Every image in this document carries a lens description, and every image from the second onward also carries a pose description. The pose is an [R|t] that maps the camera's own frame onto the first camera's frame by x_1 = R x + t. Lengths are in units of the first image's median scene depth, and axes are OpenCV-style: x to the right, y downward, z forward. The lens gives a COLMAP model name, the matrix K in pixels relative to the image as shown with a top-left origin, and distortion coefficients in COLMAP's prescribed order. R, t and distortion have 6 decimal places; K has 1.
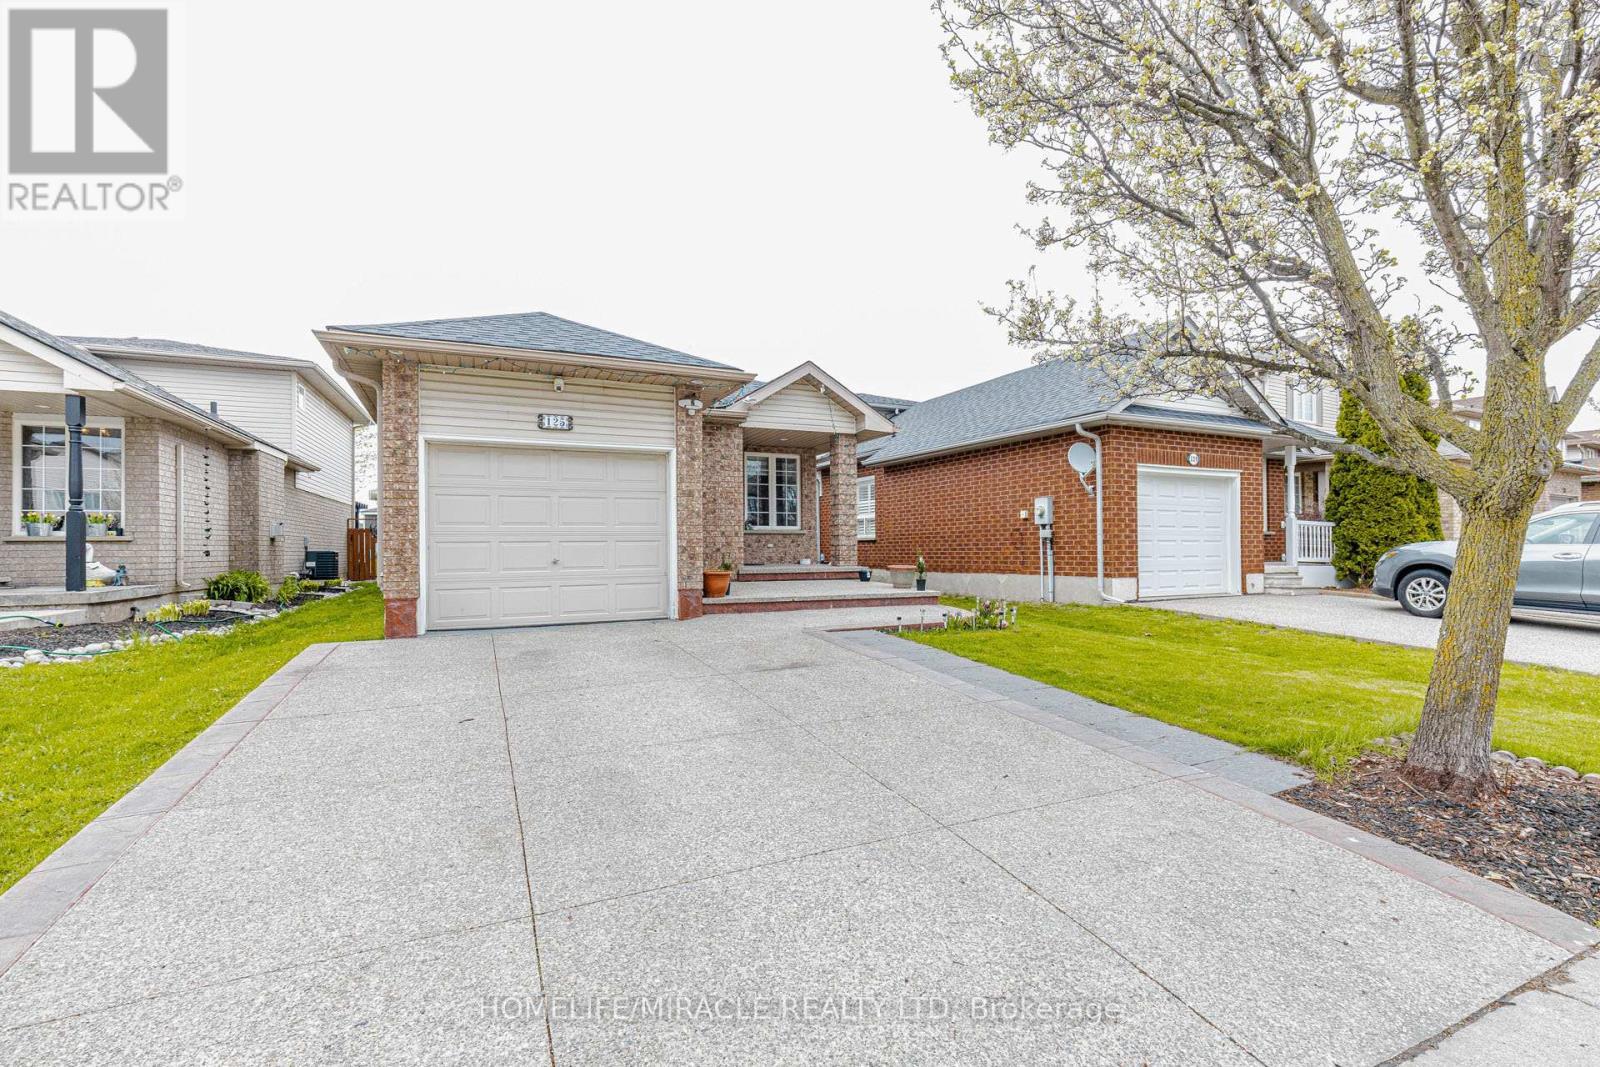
lens RADIAL K [[722.0, 0, 805.1], [0, 722.0, 526.9], [0, 0, 1]] dist [0.000852, 0.000266]
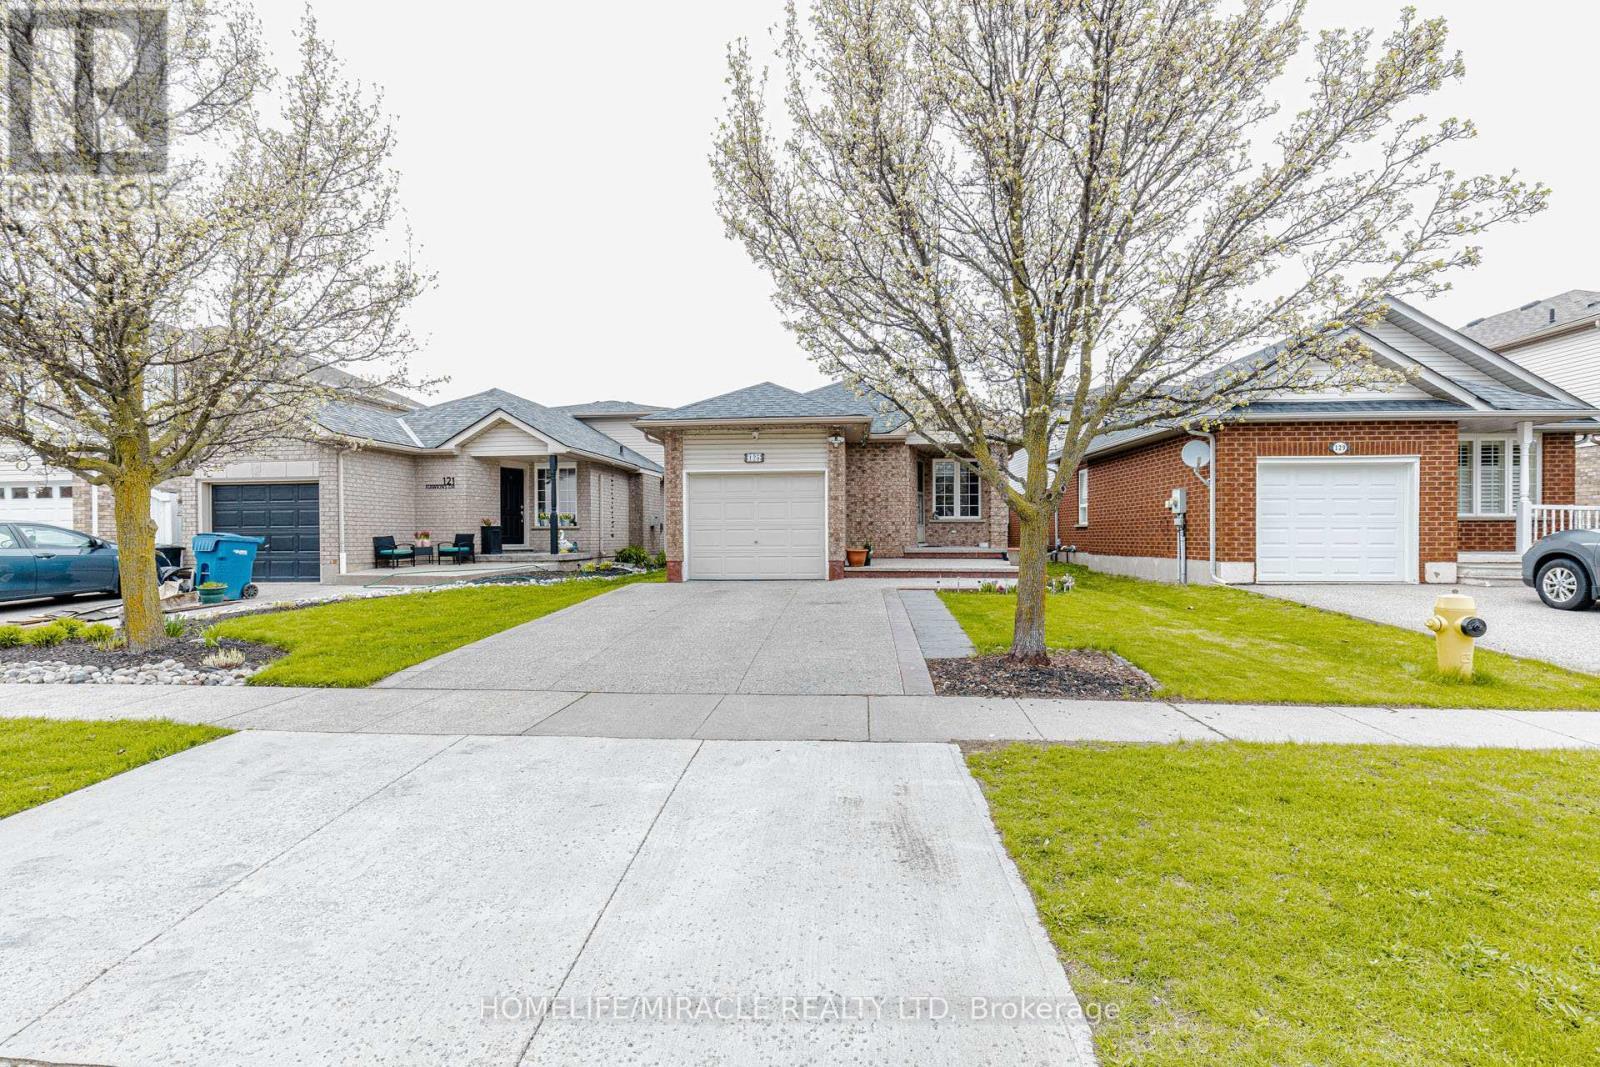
lens RADIAL K [[722.0, 0, 805.1], [0, 722.0, 526.9], [0, 0, 1]] dist [0.000852, 0.000266]
pose [[0.870984, -0.001042, -0.491310, 0.445040], [0.011964, 0.999746, 0.019090, -0.012837], [0.491166, -0.022505, 0.870775, -0.304377]]
